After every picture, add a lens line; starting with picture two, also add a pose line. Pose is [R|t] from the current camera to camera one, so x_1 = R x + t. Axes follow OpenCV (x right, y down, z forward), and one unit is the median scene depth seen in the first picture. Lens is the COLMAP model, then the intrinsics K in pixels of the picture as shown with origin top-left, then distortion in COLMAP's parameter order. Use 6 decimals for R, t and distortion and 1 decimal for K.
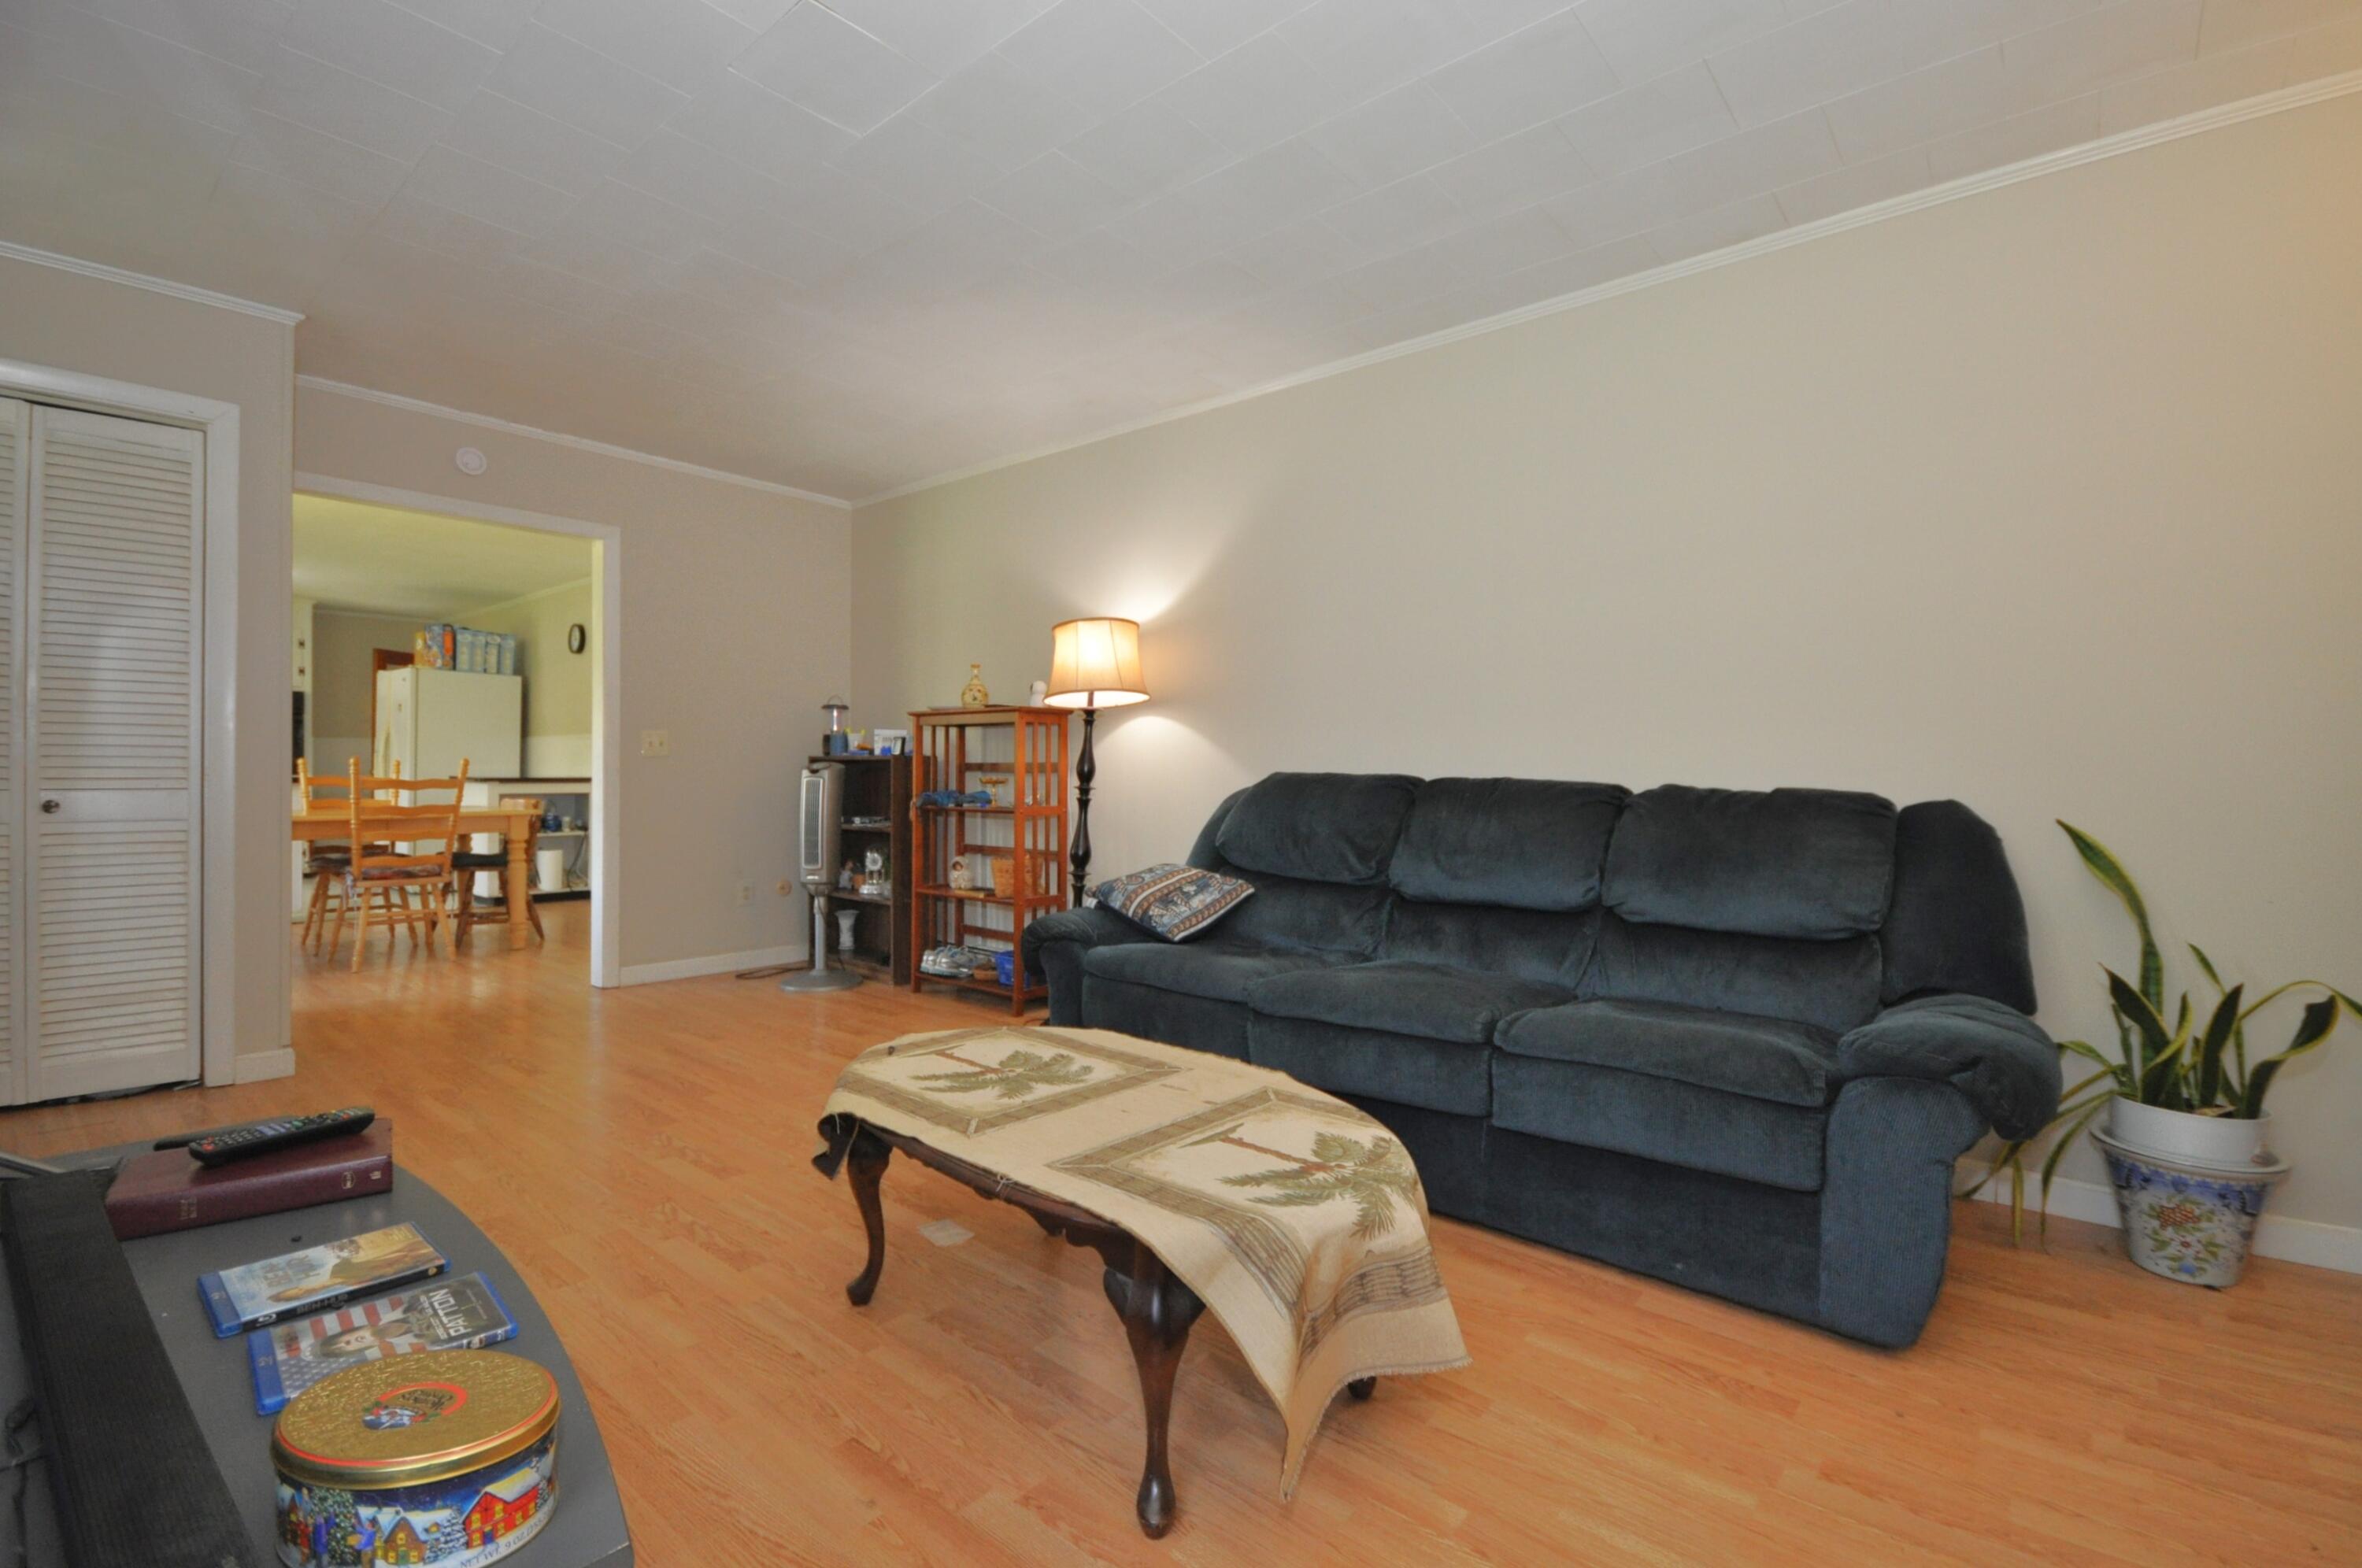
lens RADIAL K [[1089.3, 0, 1181.0], [0, 1089.3, 784.0], [0, 0, 1]] dist [-0.002851, -0.000297]
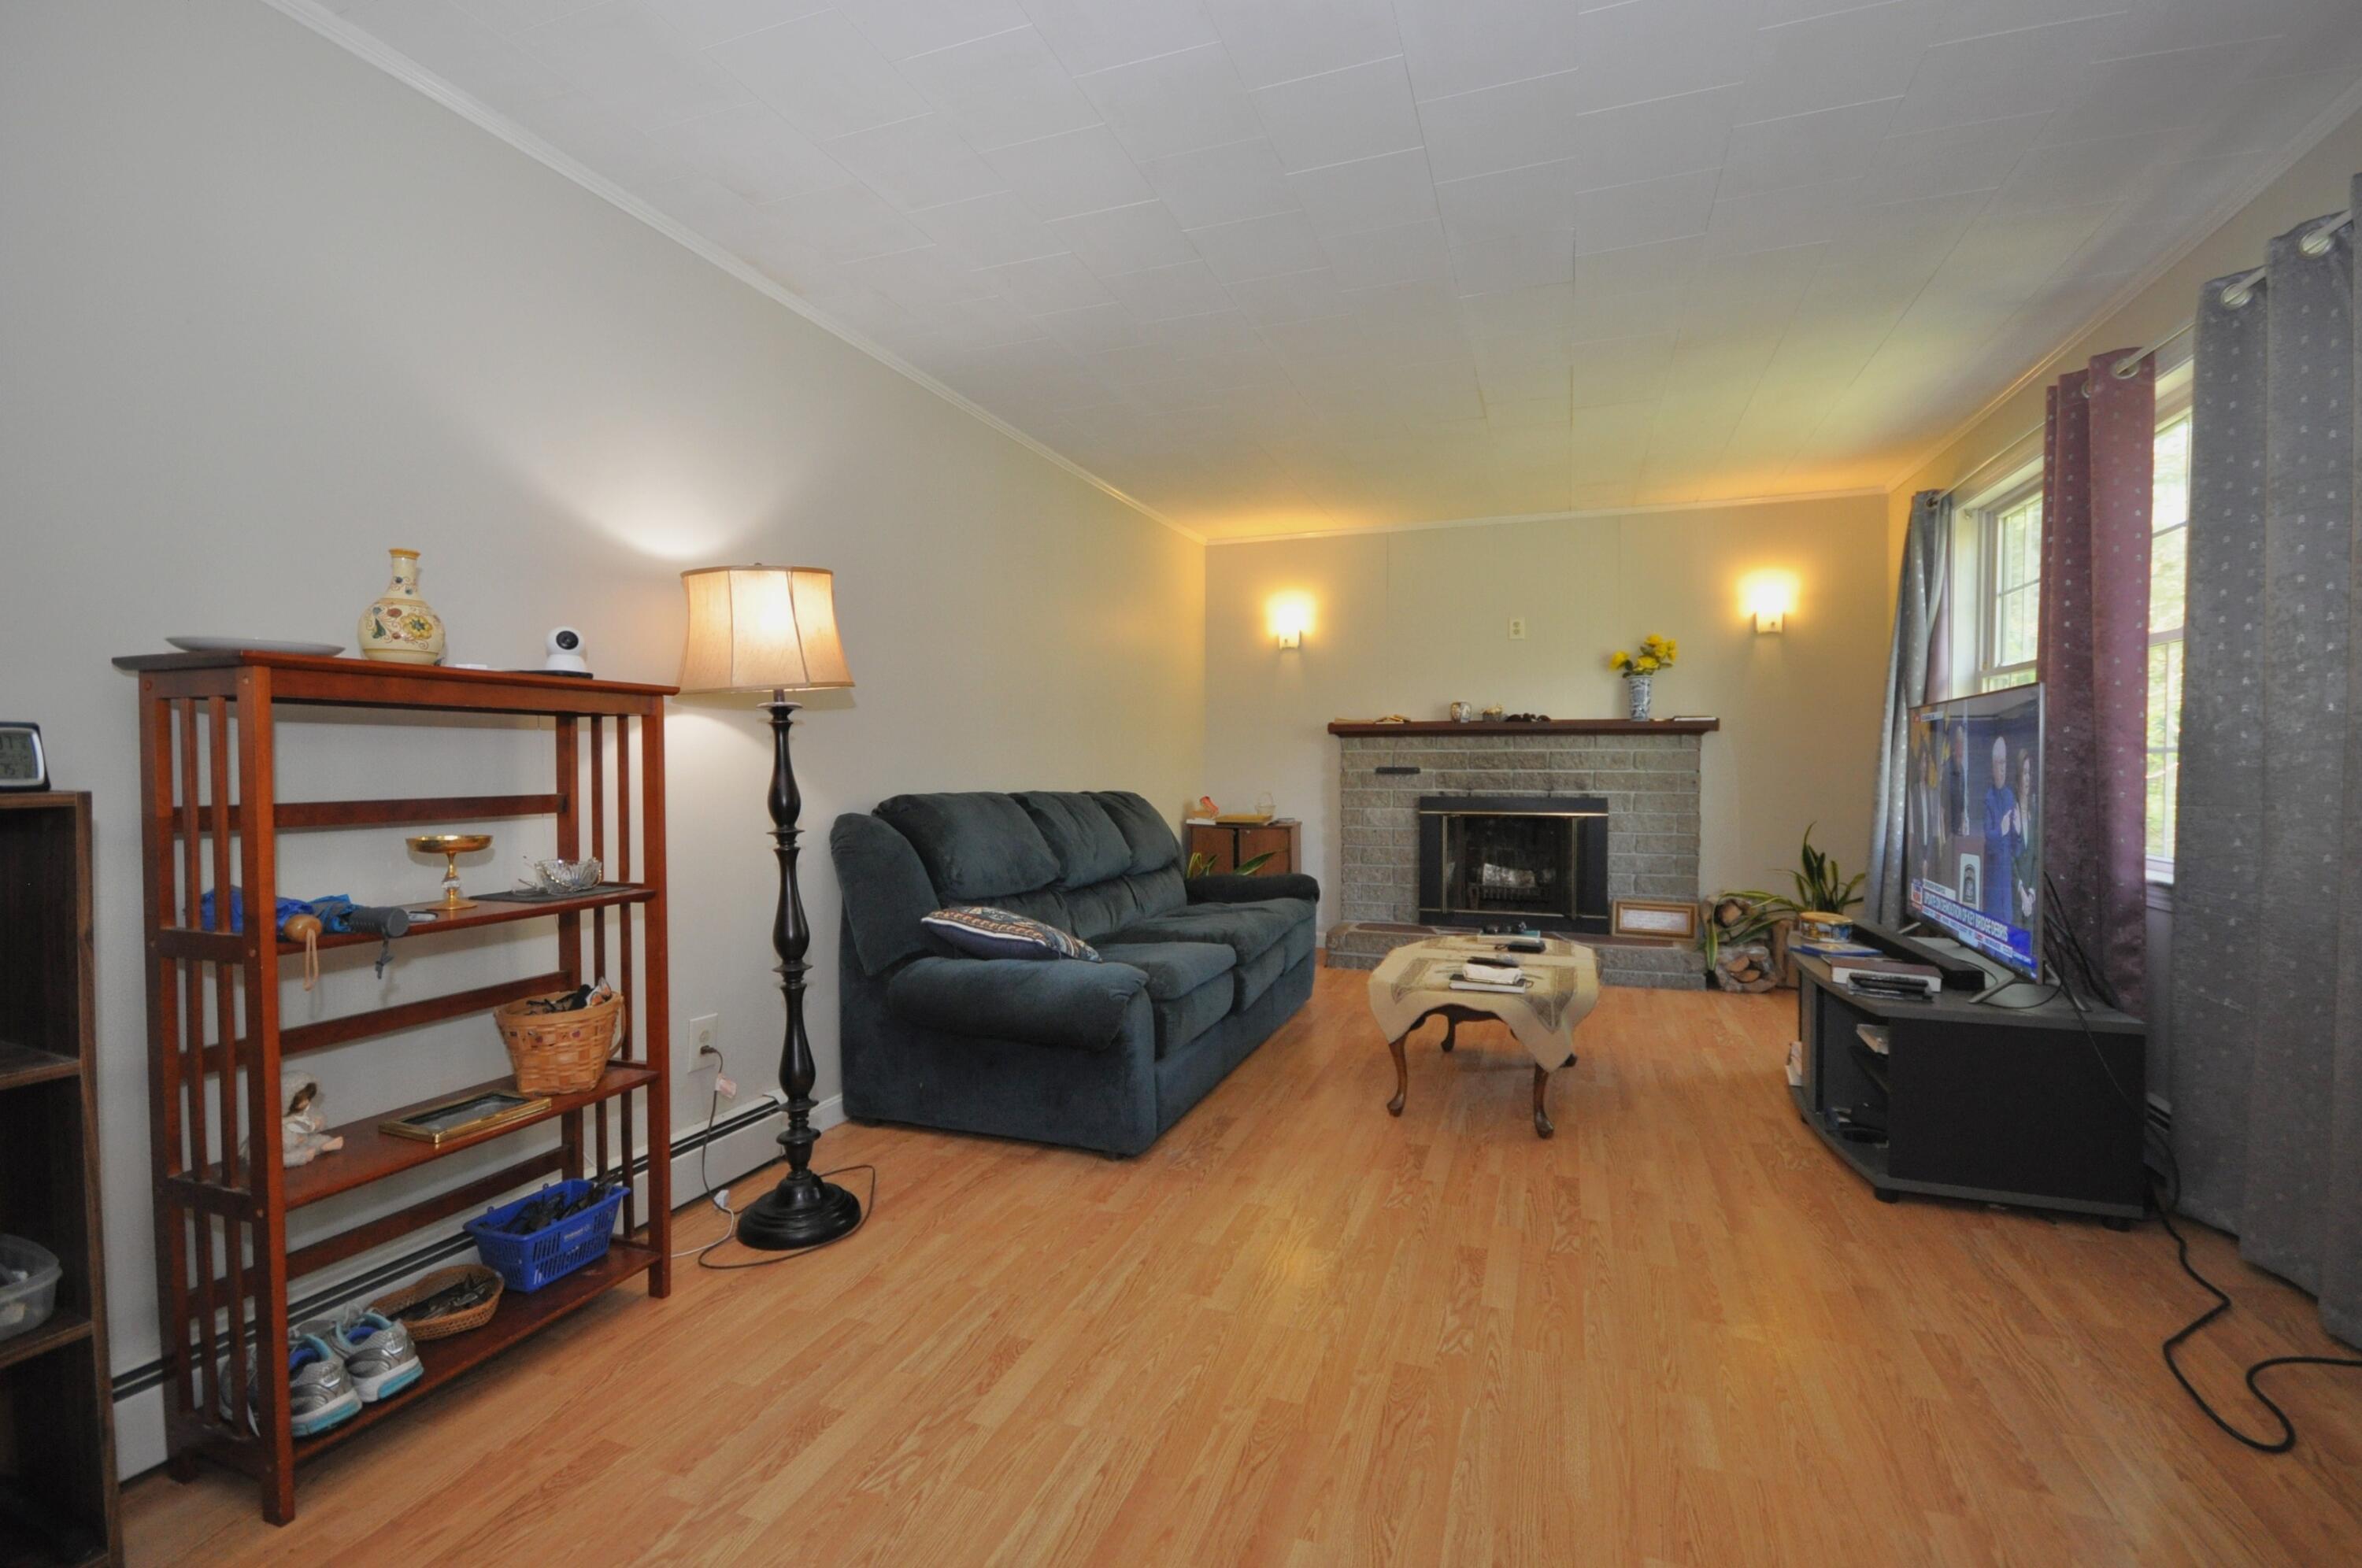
lens RADIAL K [[1089.3, 0, 1181.0], [0, 1089.3, 784.0], [0, 0, 1]] dist [-0.002851, -0.000297]
pose [[-0.390201, -0.026536, 0.920347, -0.980806], [-0.000246, 0.999588, 0.028716, -0.054779], [-0.920729, 0.010979, -0.390047, 1.341958]]
